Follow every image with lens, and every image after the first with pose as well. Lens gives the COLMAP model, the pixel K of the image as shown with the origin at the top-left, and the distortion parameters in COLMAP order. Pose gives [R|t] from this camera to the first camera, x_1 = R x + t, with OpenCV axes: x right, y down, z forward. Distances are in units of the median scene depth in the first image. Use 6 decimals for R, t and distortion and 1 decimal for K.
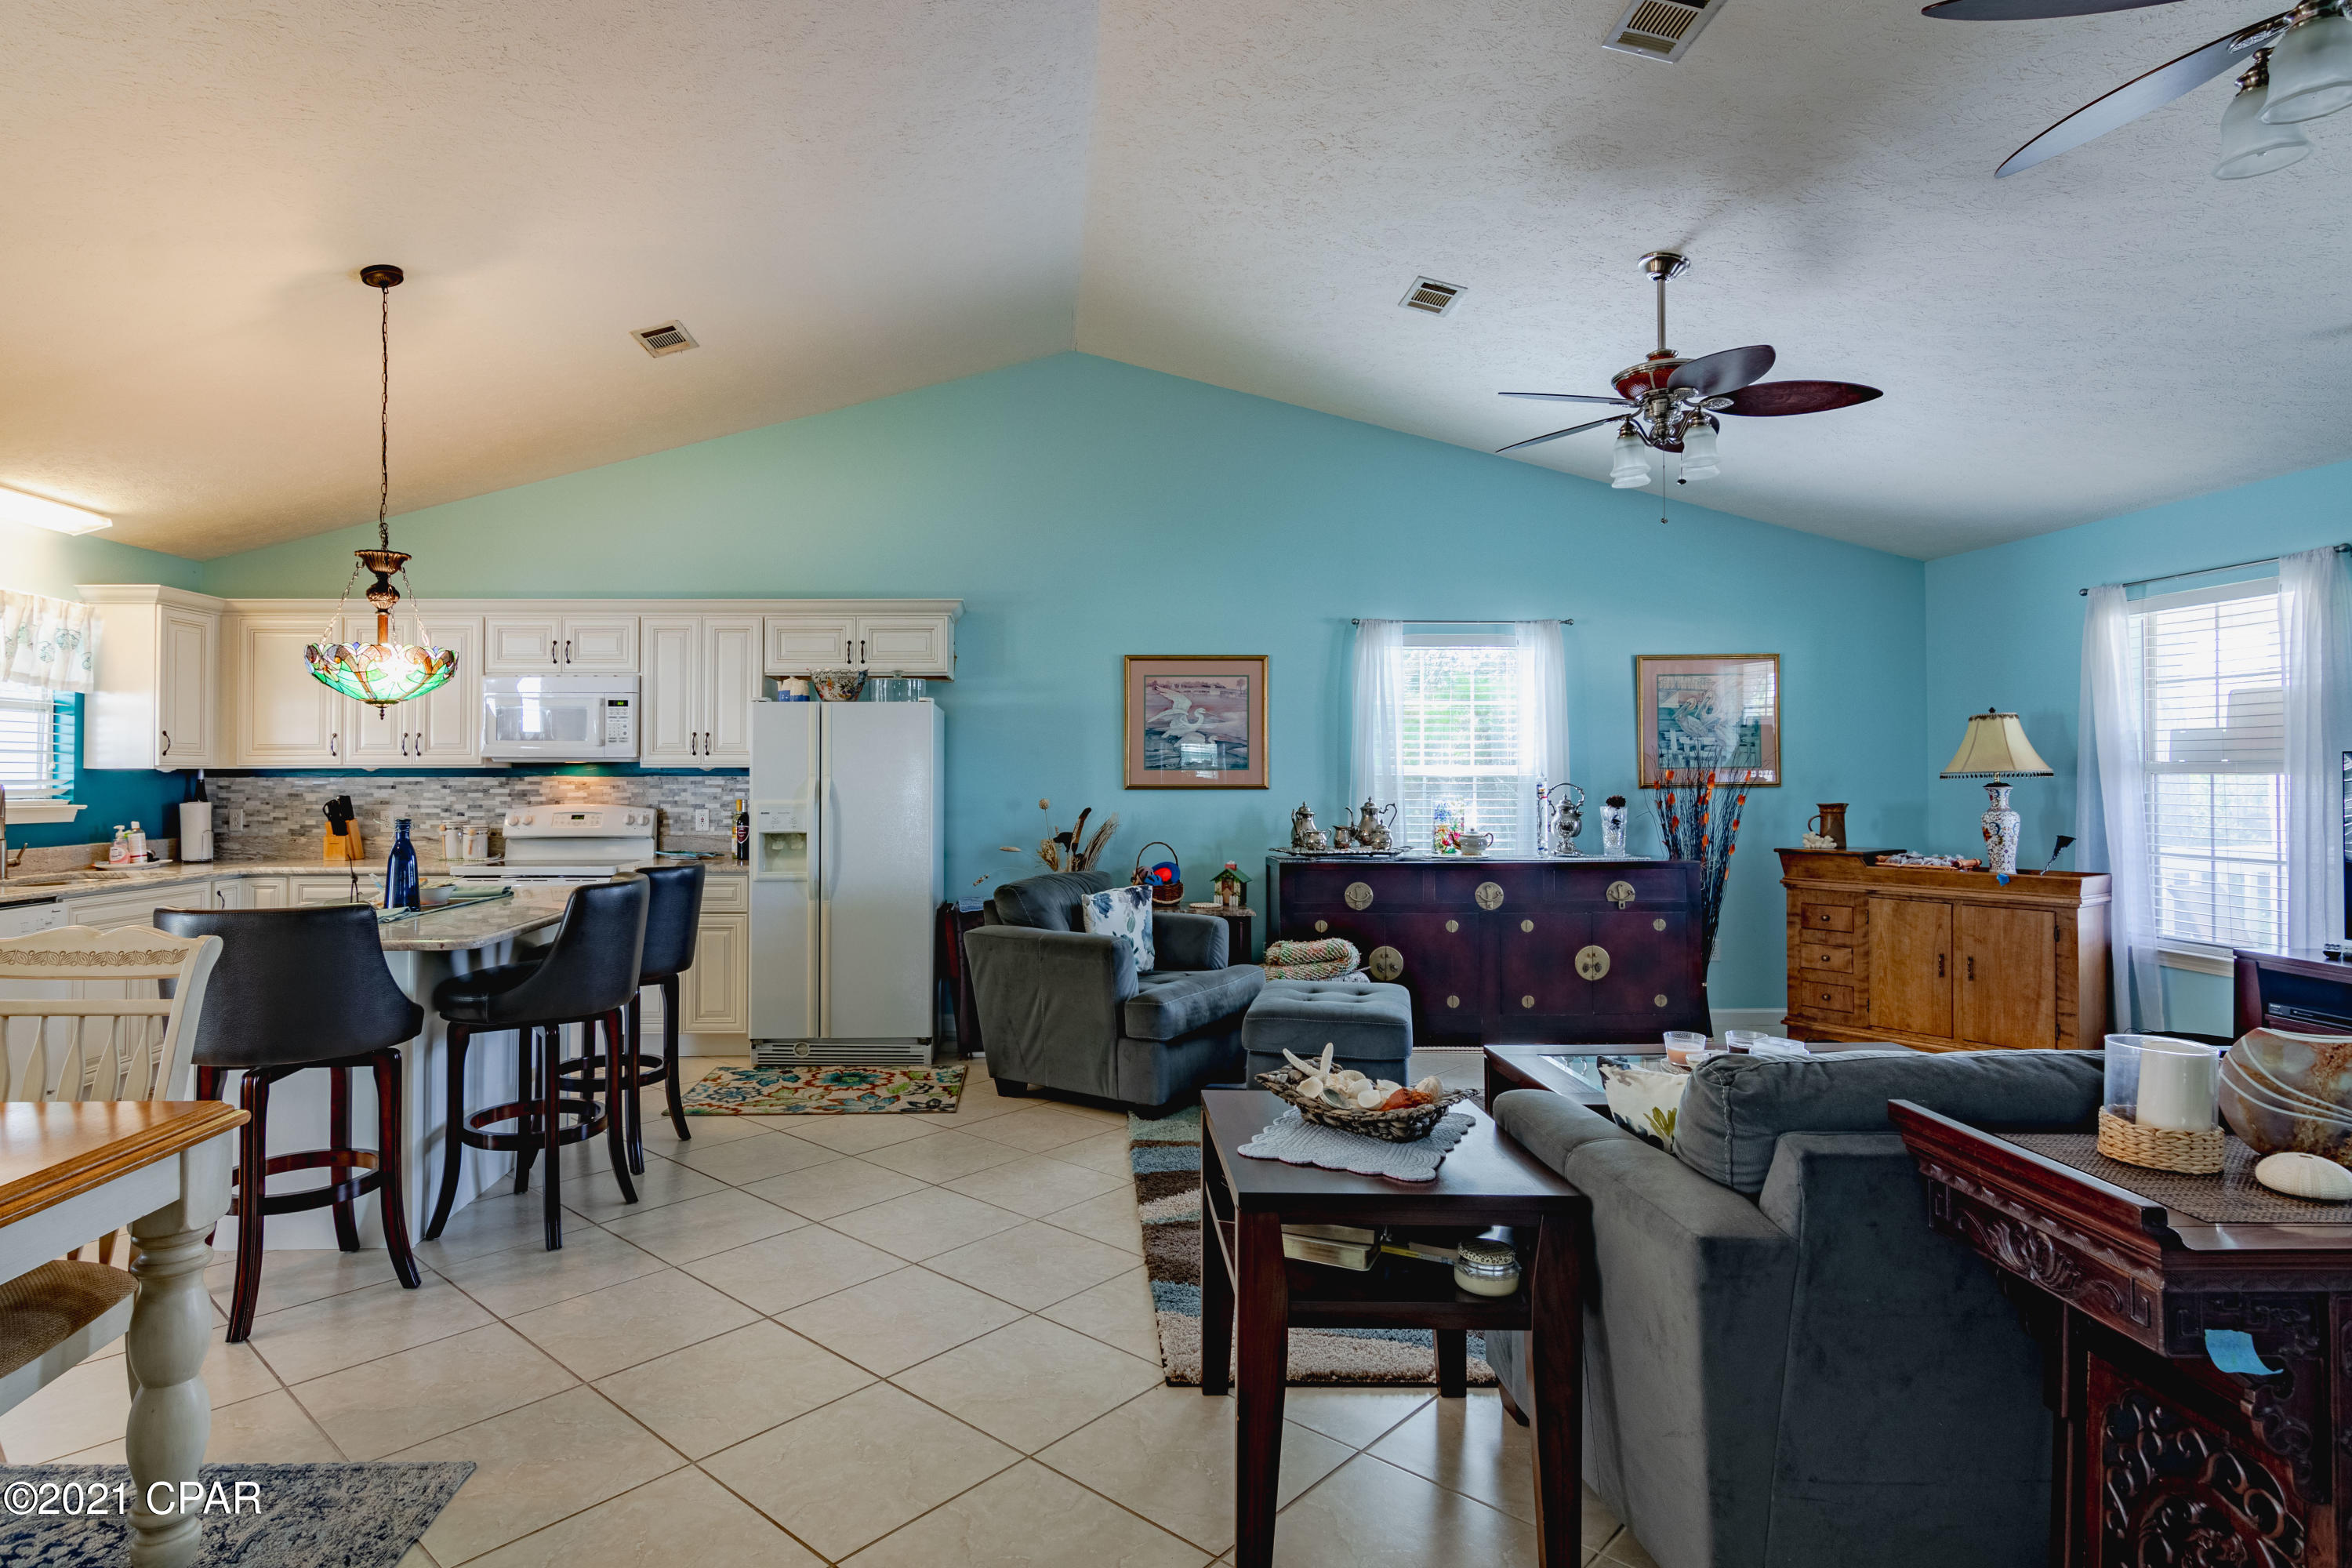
lens RADIAL K [[1255.2, 0, 1077.2], [0, 1255.2, 752.7], [0, 0, 1]] dist [-0.003758, -0.000770]
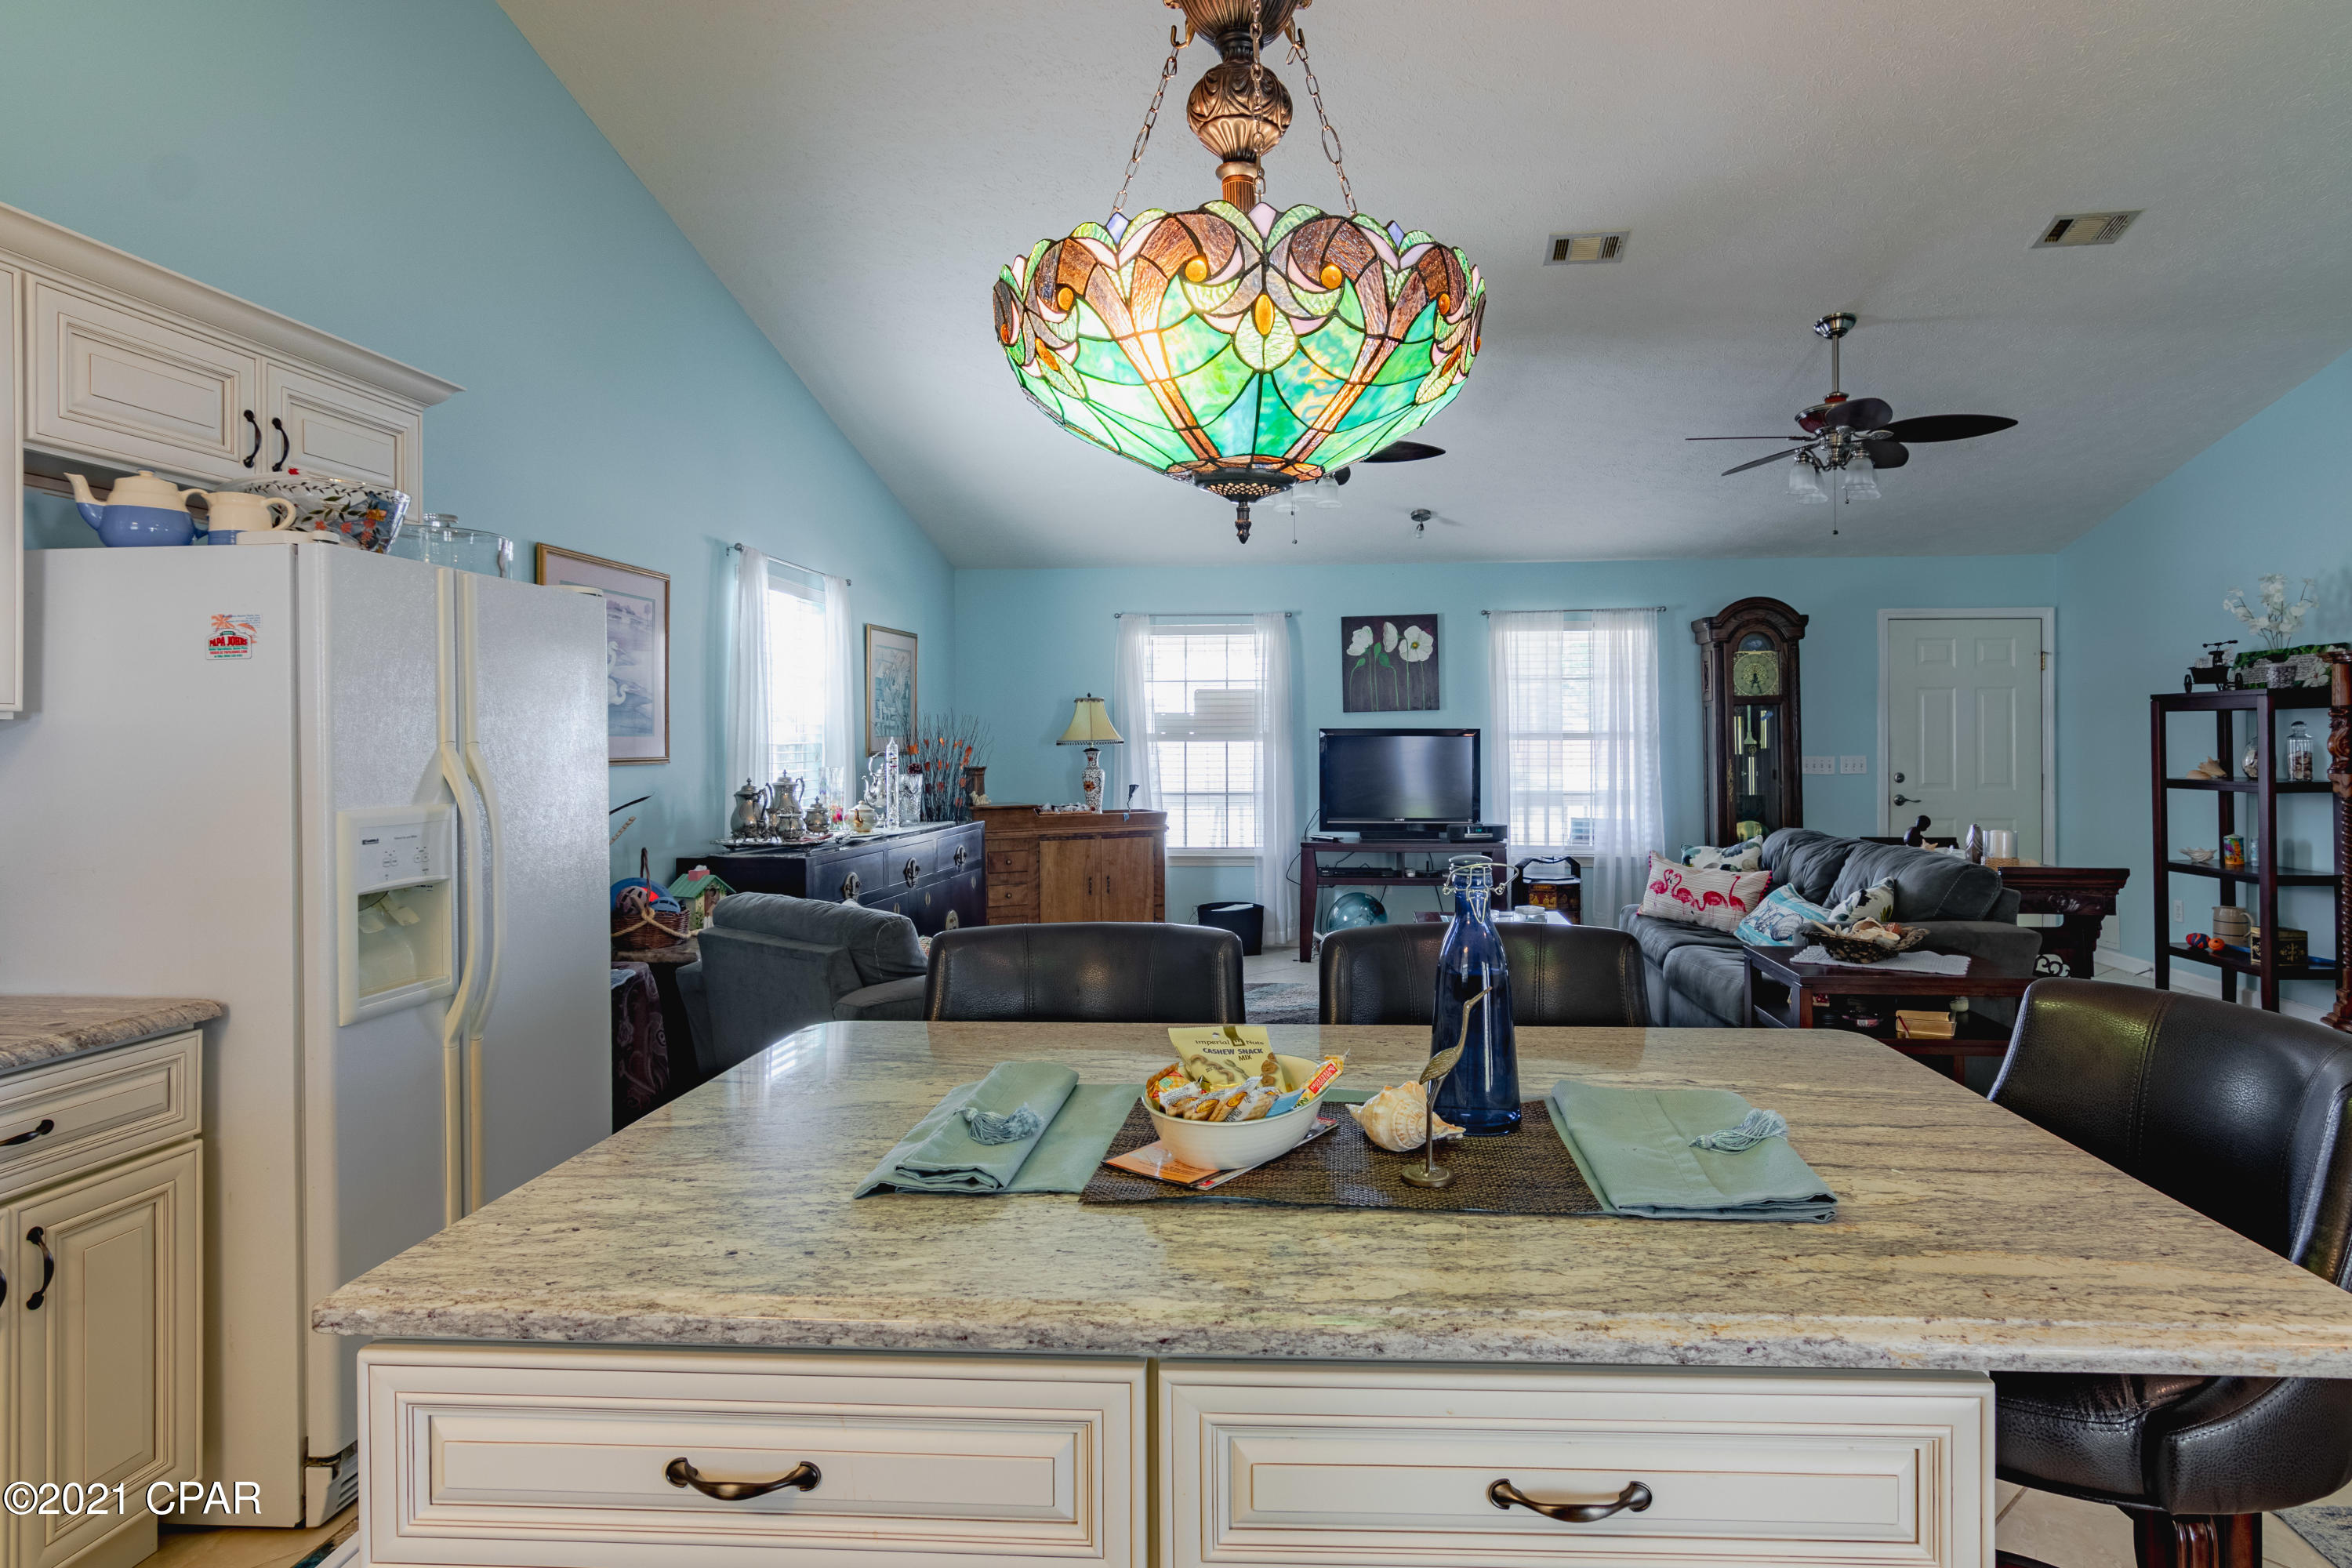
lens RADIAL K [[1229.3, 0, 1285.8], [0, 1229.3, 727.3], [0, 0, 1]] dist [-0.001226, -0.000047]
pose [[0.083056, 0.012561, 0.996466, -0.563451], [-0.012031, 0.999860, -0.011601, 0.013858], [-0.996472, -0.011025, 0.083196, 0.651478]]
